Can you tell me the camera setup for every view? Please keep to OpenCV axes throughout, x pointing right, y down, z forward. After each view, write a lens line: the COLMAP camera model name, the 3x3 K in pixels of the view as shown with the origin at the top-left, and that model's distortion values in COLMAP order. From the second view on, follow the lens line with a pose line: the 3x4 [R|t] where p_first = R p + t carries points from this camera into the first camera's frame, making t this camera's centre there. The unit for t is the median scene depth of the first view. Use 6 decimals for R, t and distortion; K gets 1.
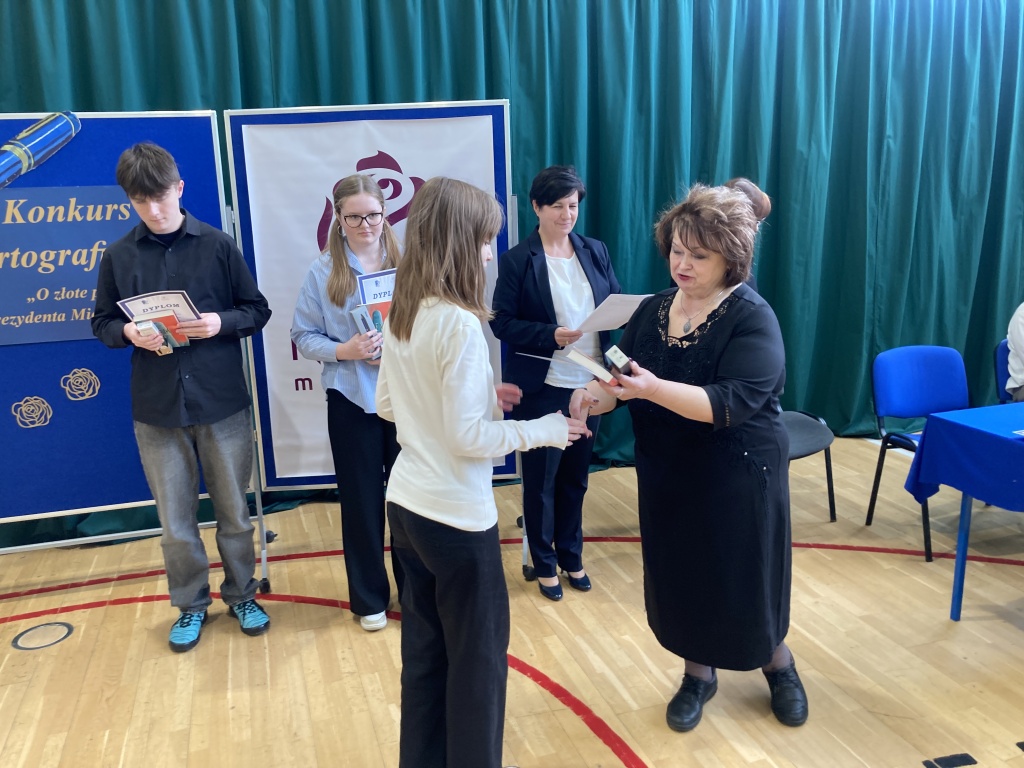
lens RADIAL K [[844.2, 0, 510.2], [0, 844.2, 352.1], [0, 0, 1]] dist [0.005748, 0.003042]
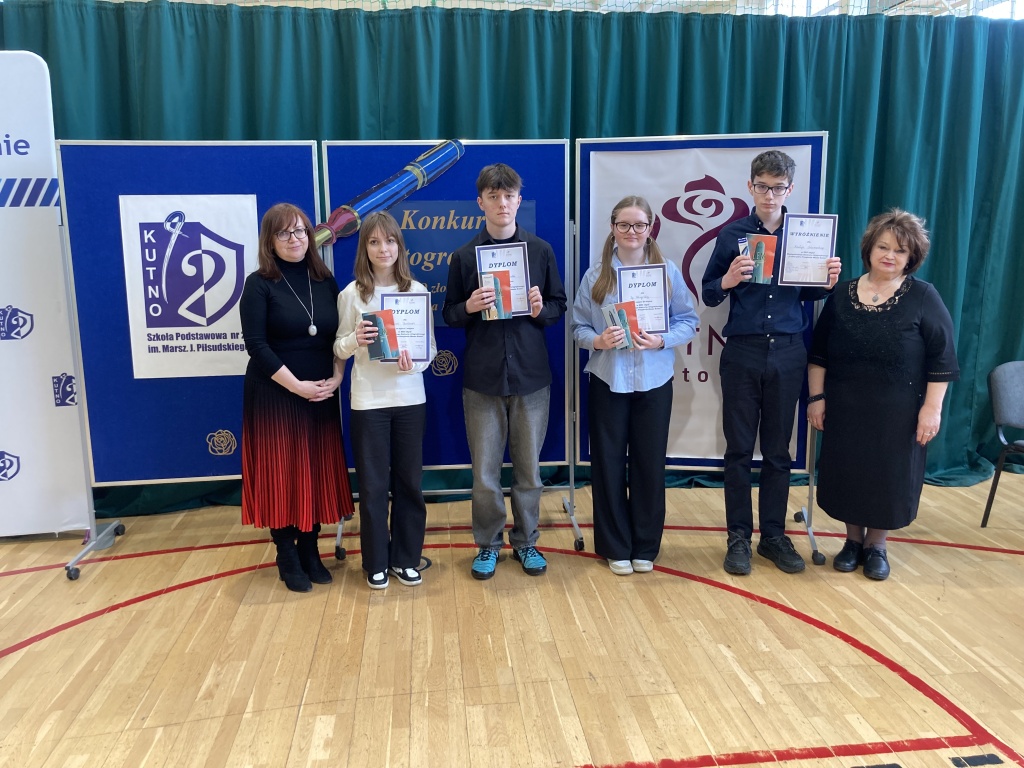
lens RADIAL K [[838.8, 0, 520.7], [0, 838.8, 370.3], [0, 0, 1]] dist [0.006310, -0.003496]
pose [[0.979293, 0.060576, -0.193173, -0.170572], [-0.061779, 0.998090, -0.000206, 0.043054], [0.192791, 0.012135, 0.981165, -0.167725]]
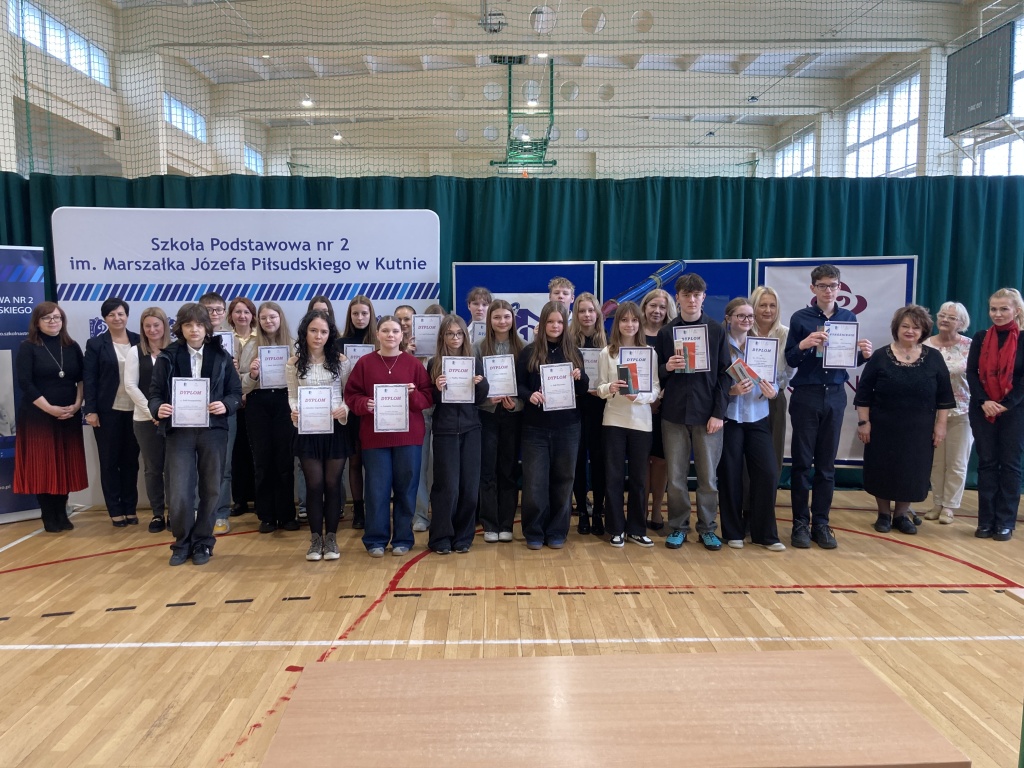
lens RADIAL K [[846.7, 0, 512.0], [0, 846.7, 384.0], [0, 0, 1]] dist [0.013337, -0.004234]
pose [[0.955666, 0.056276, -0.289026, -0.299423], [-0.083973, 0.992893, -0.084330, 0.209073], [0.282226, 0.104862, 0.953600, -0.985300]]
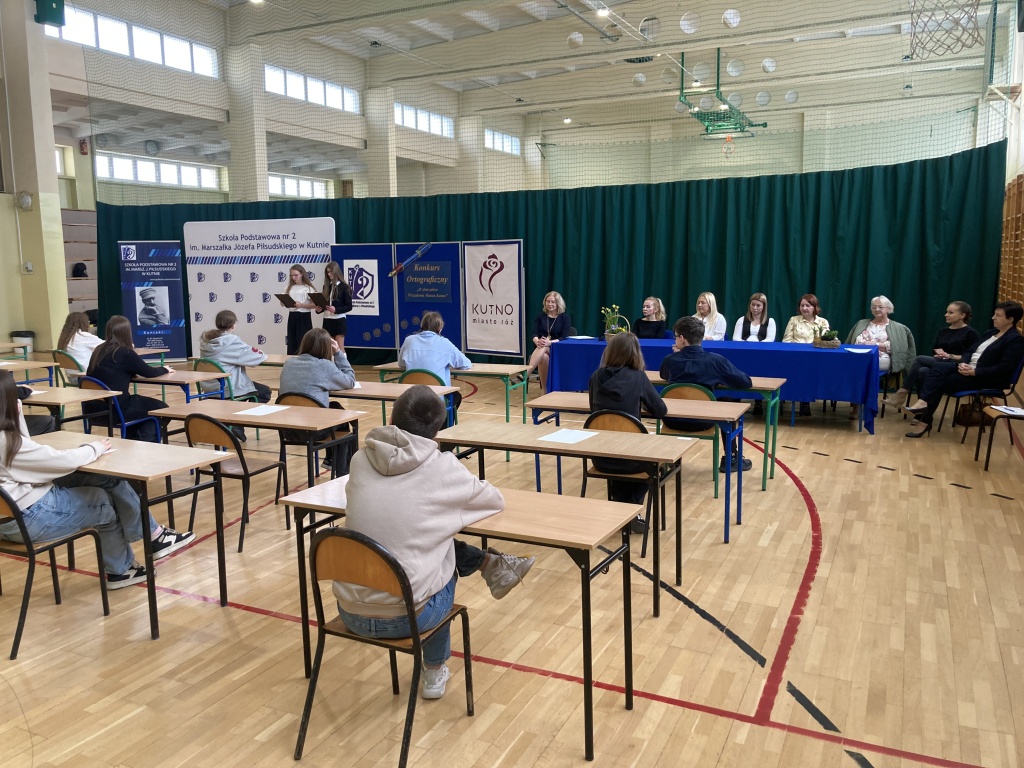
lens RADIAL K [[832.6, 0, 512.0], [0, 832.6, 384.0], [0, 0, 1]] dist [0.109345, -0.356509]
pose [[0.723141, 0.127505, -0.678830, 2.325638], [-0.145292, 0.988904, 0.030970, 0.173995], [0.675247, 0.076233, 0.733642, -1.425068]]
